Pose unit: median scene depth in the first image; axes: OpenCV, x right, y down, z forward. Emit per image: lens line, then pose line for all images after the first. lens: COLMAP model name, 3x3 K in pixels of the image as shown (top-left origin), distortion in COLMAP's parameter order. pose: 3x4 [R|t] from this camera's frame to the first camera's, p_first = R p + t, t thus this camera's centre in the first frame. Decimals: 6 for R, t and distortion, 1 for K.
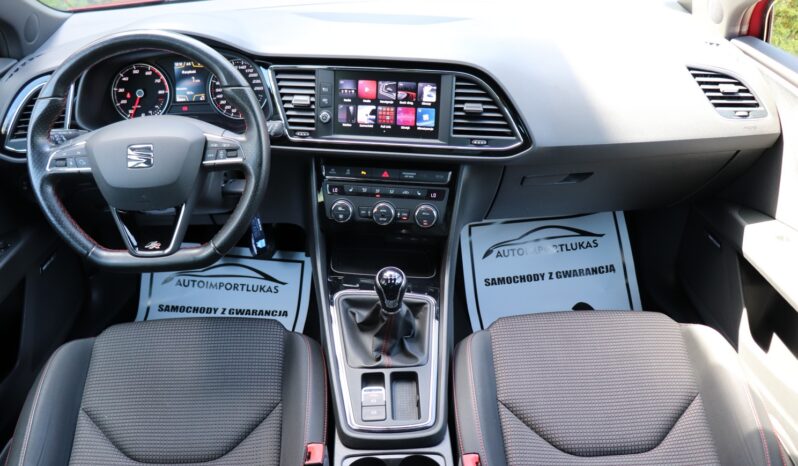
lens RADIAL K [[662.4, 0, 382.5], [0, 662.4, 226.7], [0, 0, 1]] dist [-0.154940, 0.104540]
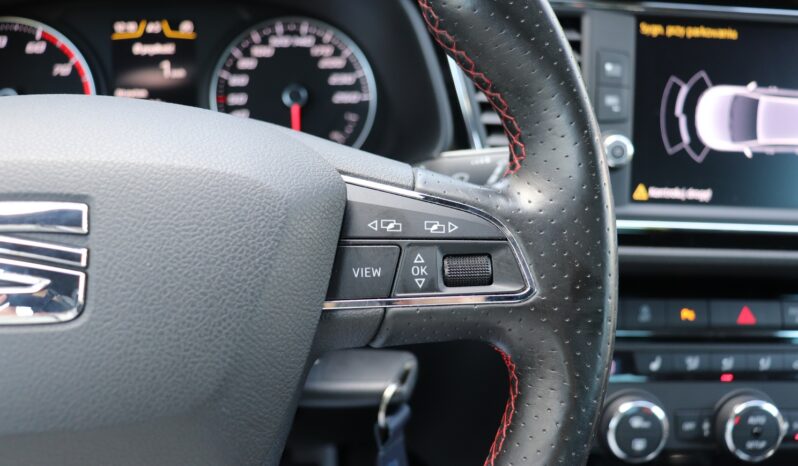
lens RADIAL K [[684.2, 0, 385.3], [0, 684.2, 223.1], [0, 0, 1]] dist [-0.052030, -0.024208]
pose [[0.987278, -0.017615, 0.158025, -0.253559], [0.045481, 0.983606, -0.174503, -0.076352], [-0.152361, 0.179470, 0.971893, 0.686567]]
